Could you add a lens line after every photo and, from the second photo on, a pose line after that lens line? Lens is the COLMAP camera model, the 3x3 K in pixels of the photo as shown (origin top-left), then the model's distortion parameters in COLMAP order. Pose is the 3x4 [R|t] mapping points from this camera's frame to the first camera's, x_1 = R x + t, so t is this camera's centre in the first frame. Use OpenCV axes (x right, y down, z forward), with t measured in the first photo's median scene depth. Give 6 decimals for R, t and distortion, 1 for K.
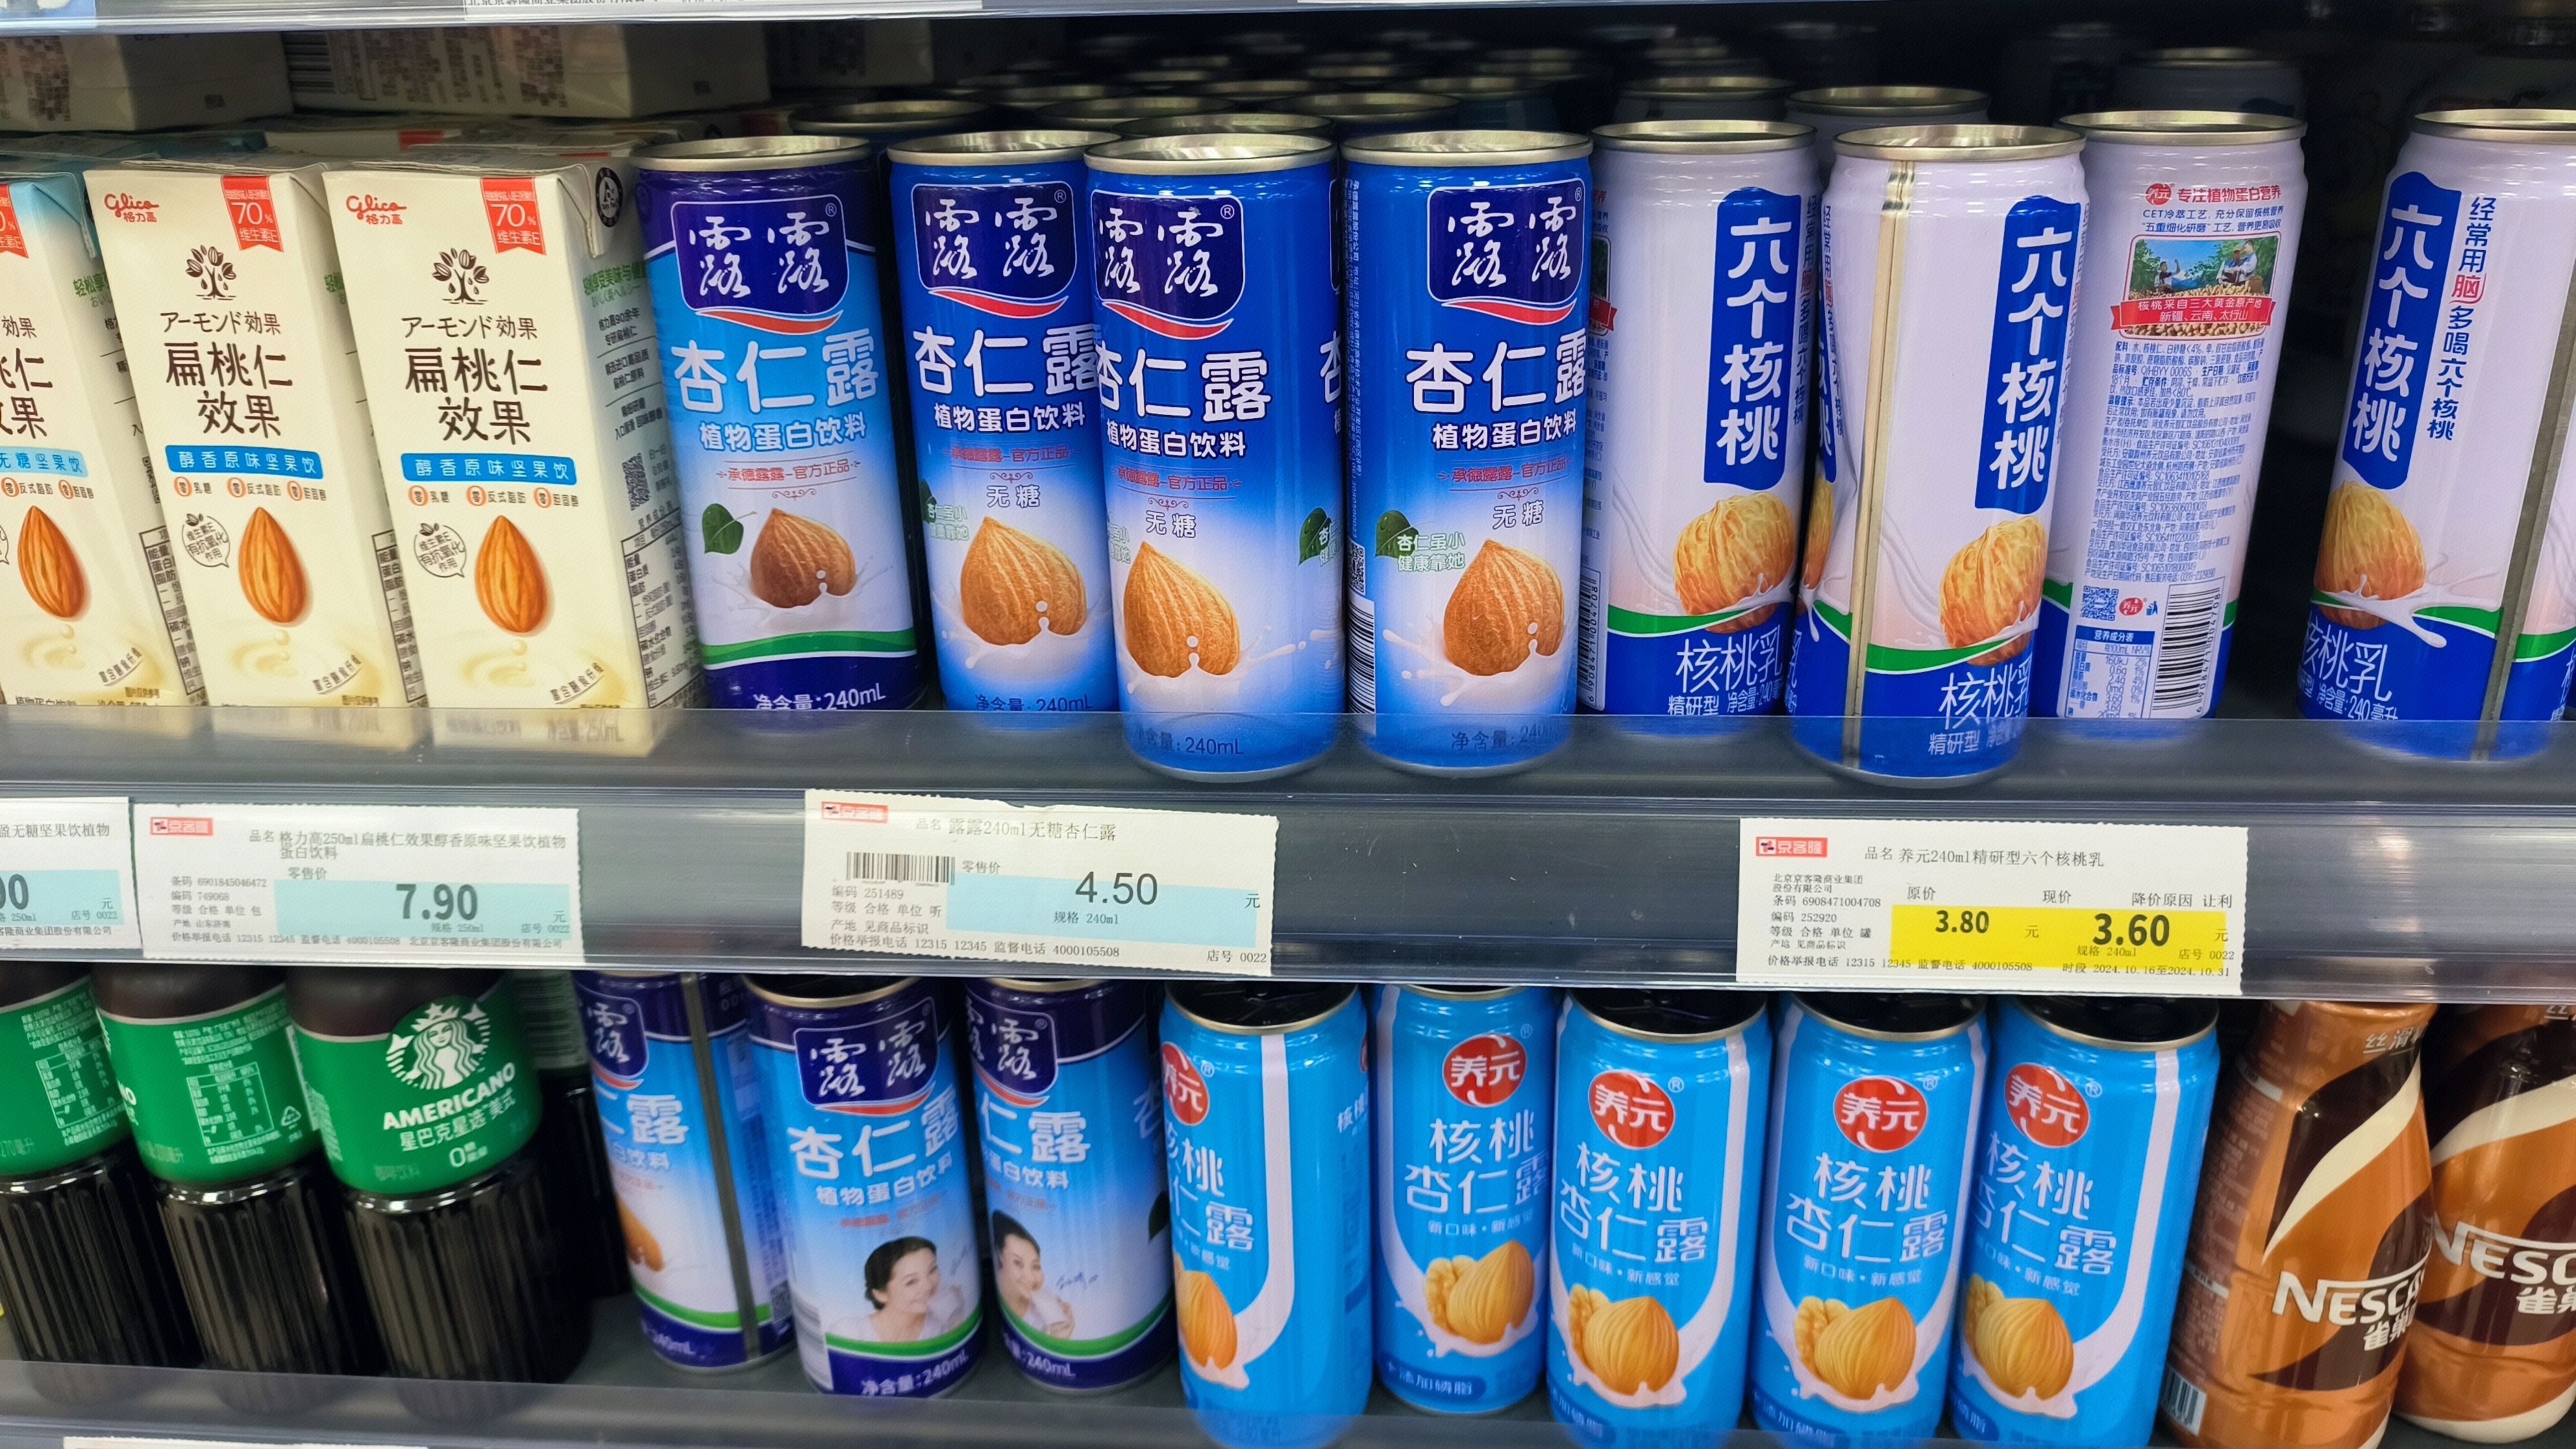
lens RADIAL K [[1843.1, 0, 1288.0], [0, 1843.1, 724.5], [0, 0, 1]] dist [-0.000356, -0.004735]
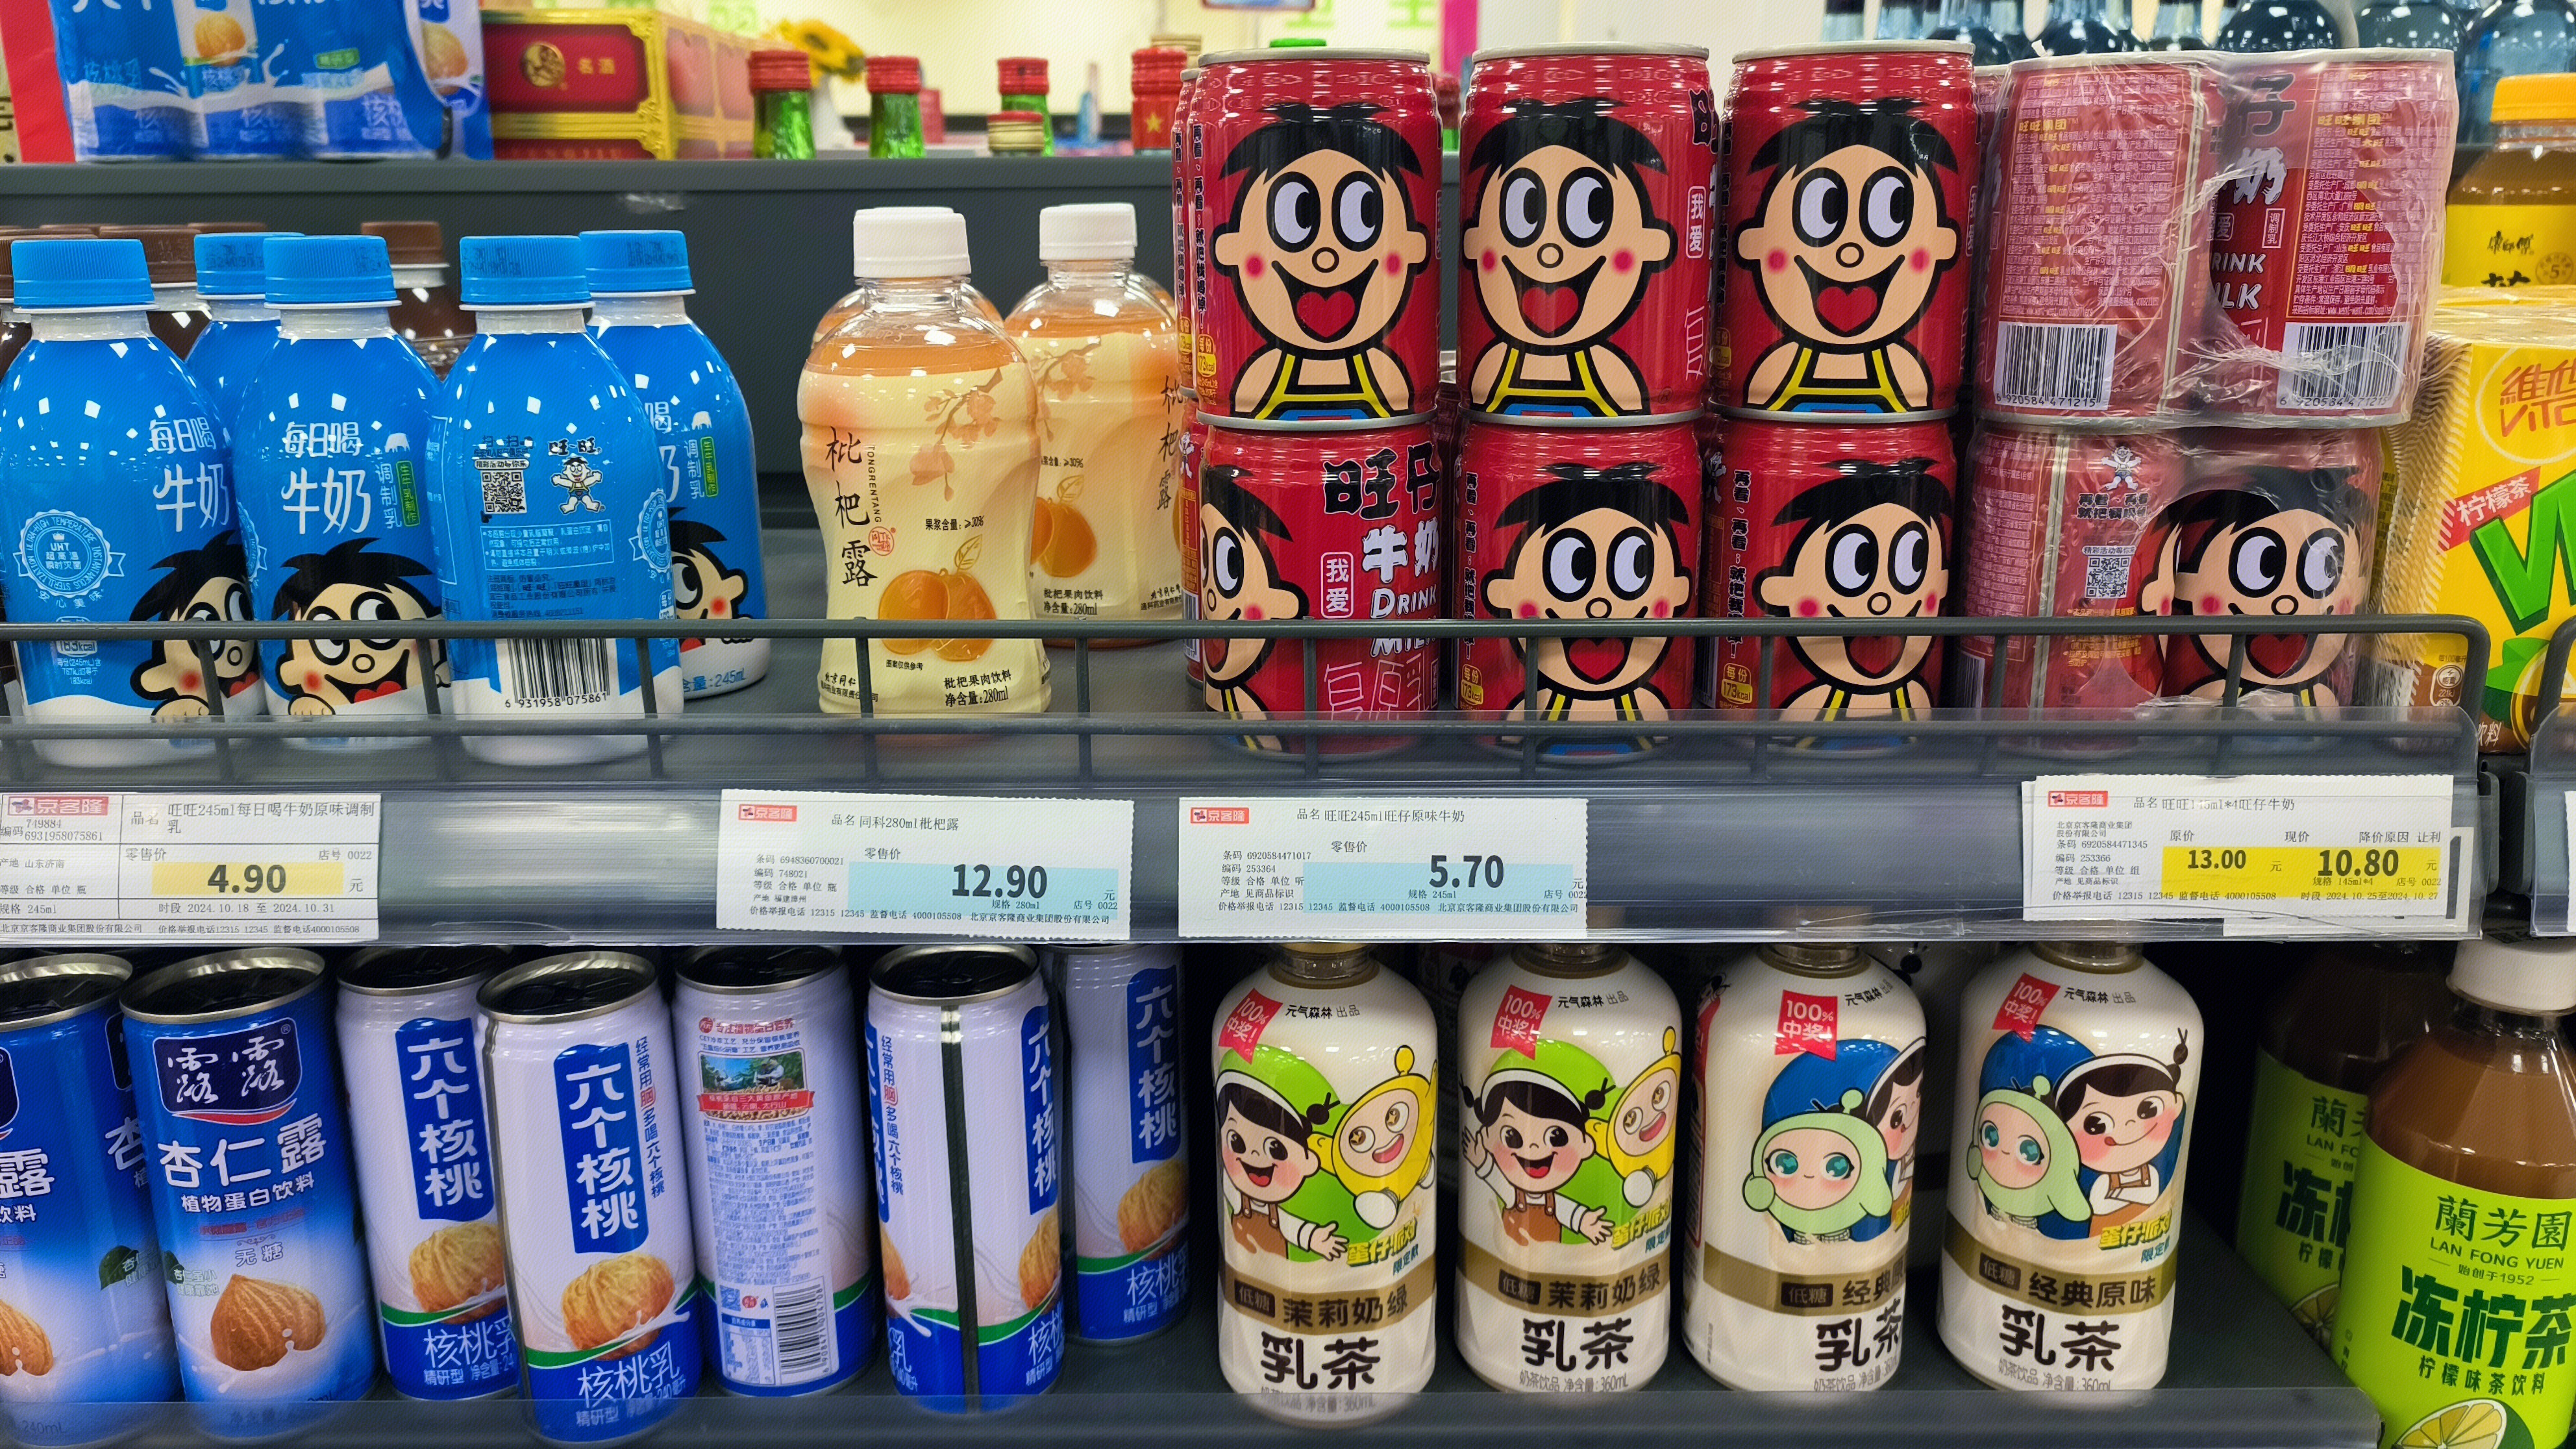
lens RADIAL K [[1843.1, 0, 1288.0], [0, 1843.1, 724.5], [0, 0, 1]] dist [-0.000356, -0.004735]
pose [[0.996617, -0.003811, 0.082097, 0.759379], [0.015226, 0.990194, -0.138868, -0.296840], [-0.080762, 0.139648, 0.986902, -0.437465]]
